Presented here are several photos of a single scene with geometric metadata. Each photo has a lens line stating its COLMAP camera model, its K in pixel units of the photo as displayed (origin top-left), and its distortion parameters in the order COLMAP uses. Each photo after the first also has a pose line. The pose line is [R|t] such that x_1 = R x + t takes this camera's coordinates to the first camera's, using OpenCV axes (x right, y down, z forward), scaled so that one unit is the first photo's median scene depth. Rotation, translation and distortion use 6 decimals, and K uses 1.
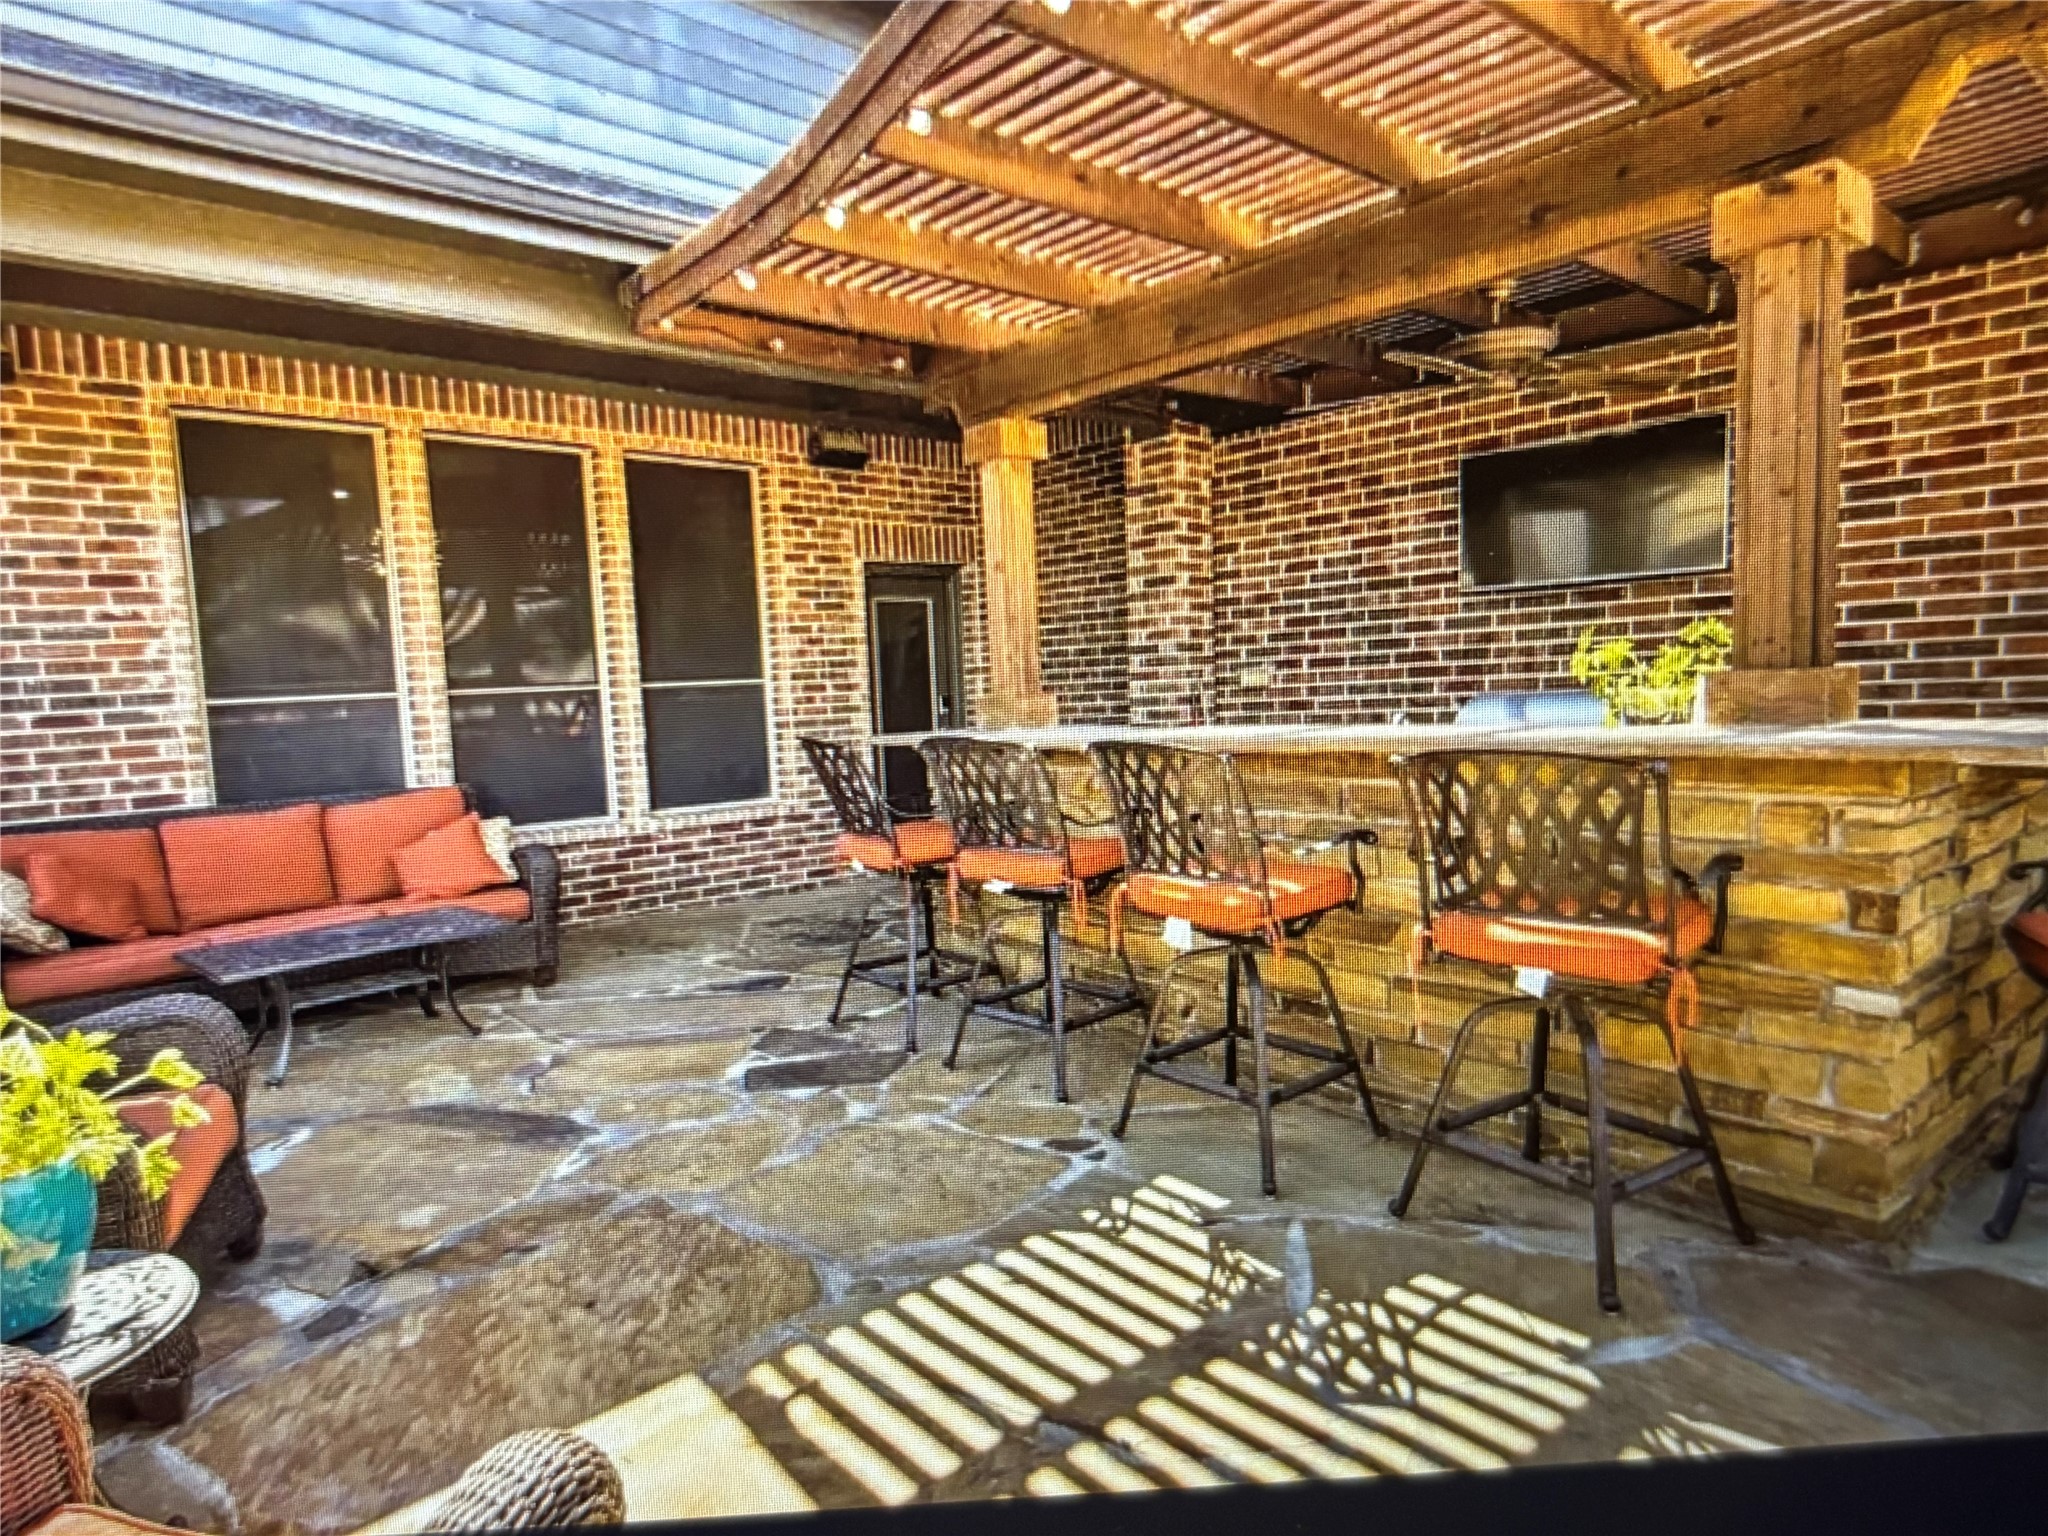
lens RADIAL K [[1173.2, 0, 947.4], [0, 1173.2, 806.4], [0, 0, 1]] dist [0.004377, 0.000130]
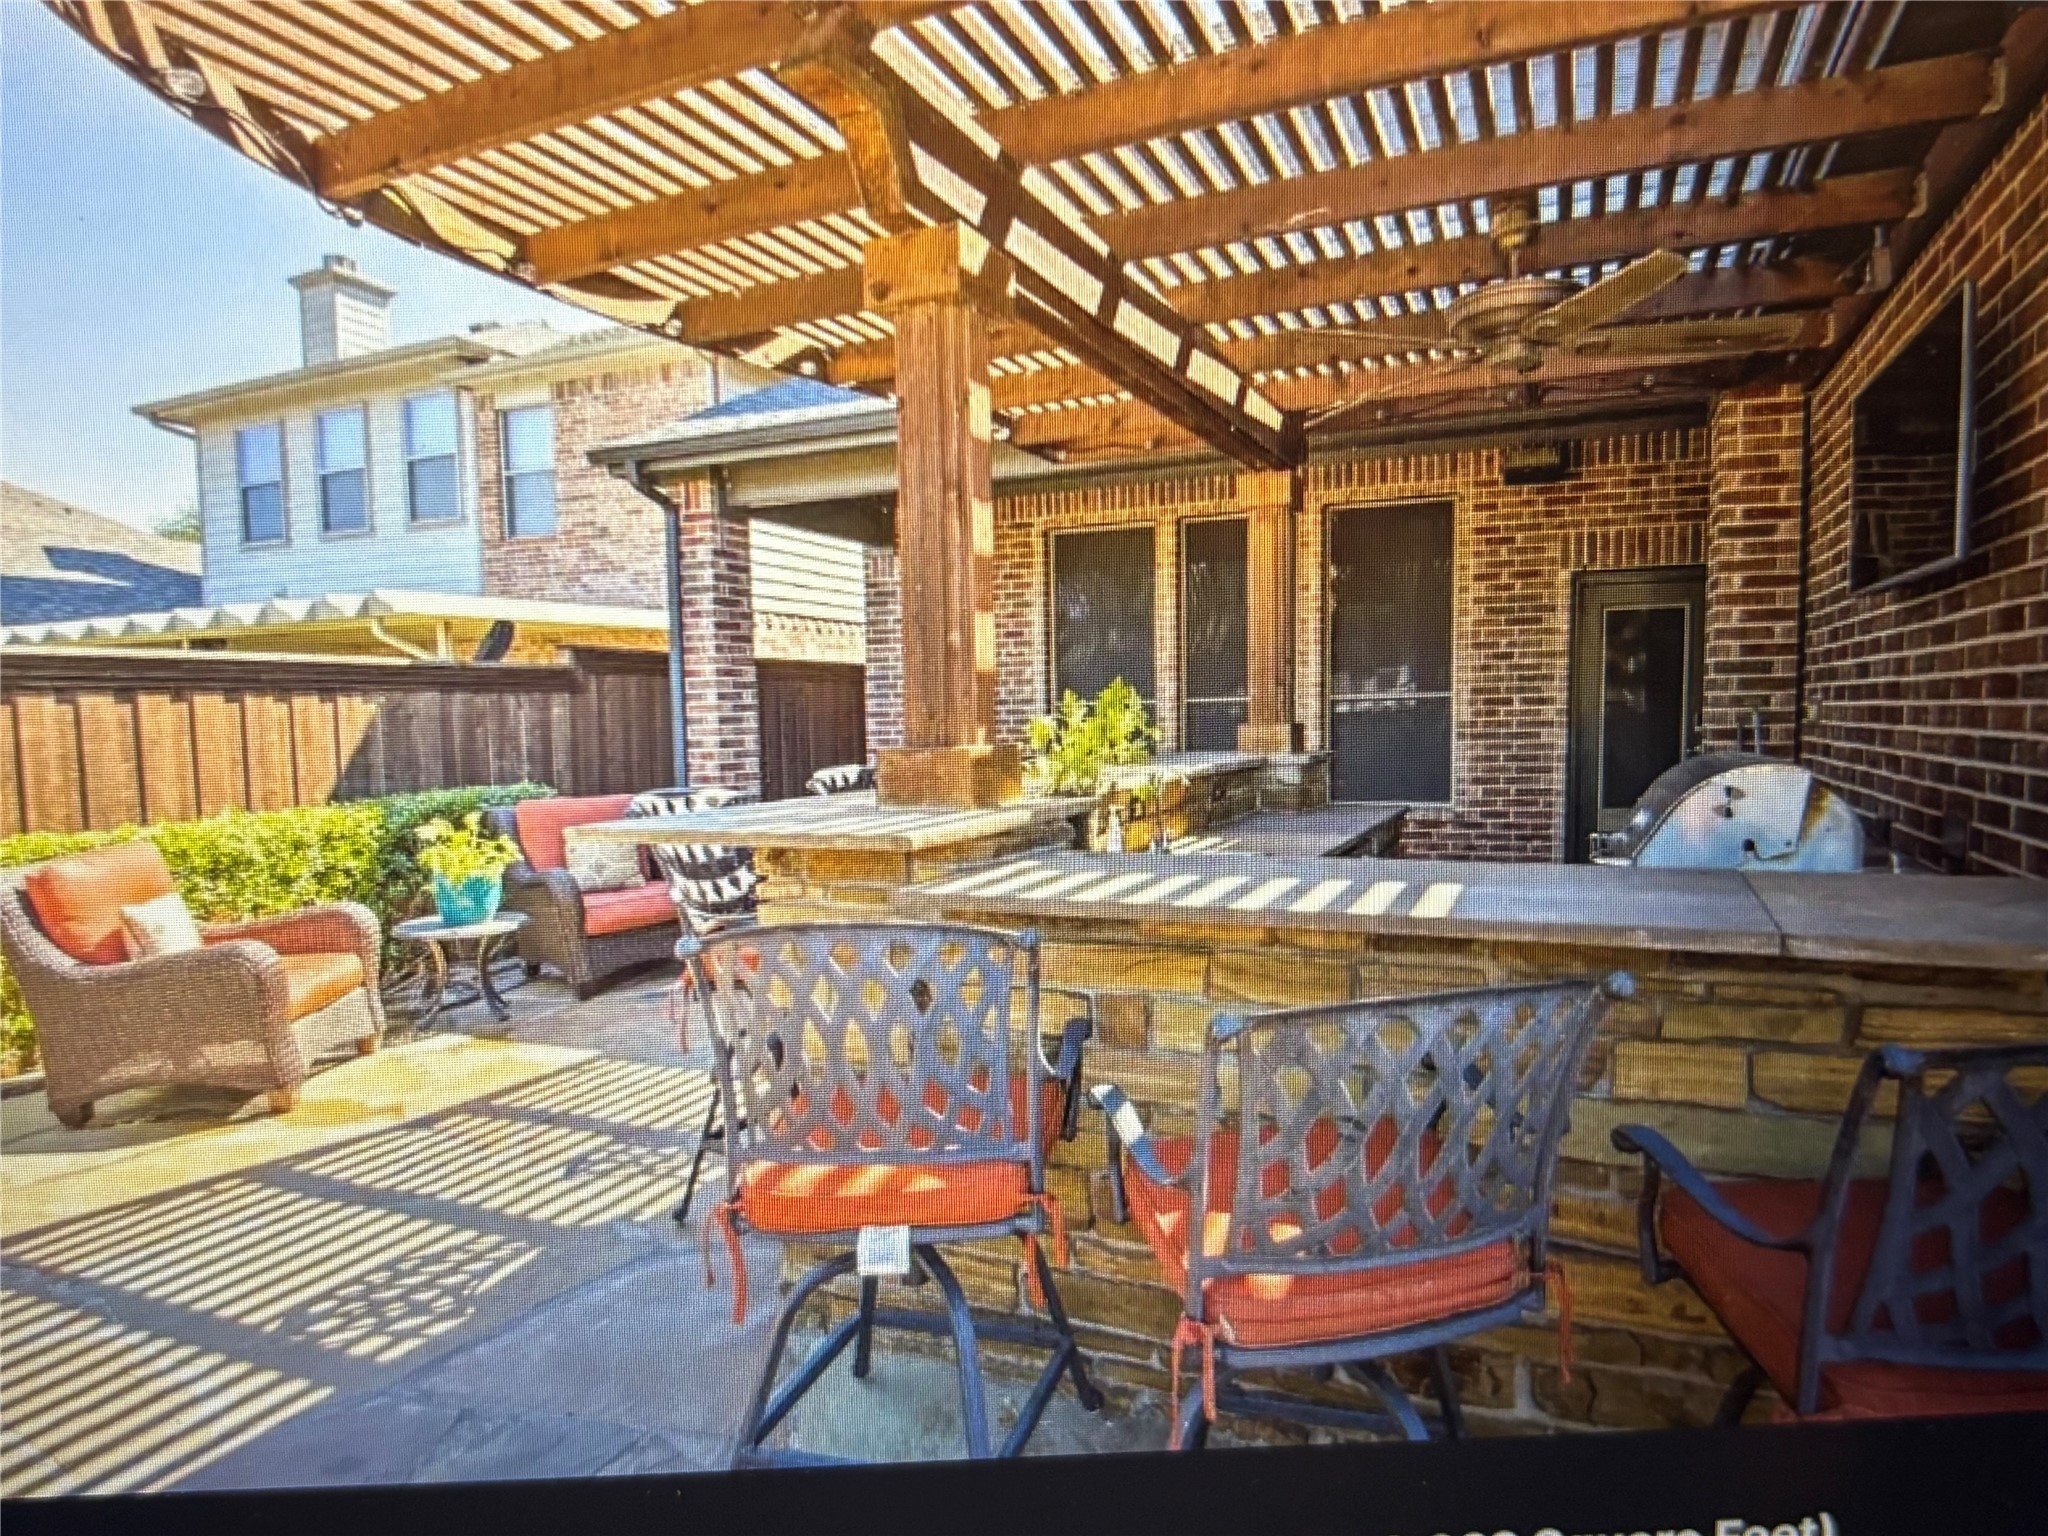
lens RADIAL K [[1062.0, 0, 1088.5], [0, 1062.0, 771.5], [0, 0, 1]] dist [0.015299, -0.032442]
pose [[0.471315, 0.087533, -0.877611, 0.546692], [-0.090310, 0.994622, 0.050703, -0.055431], [0.877329, 0.055360, 0.476685, 0.247220]]
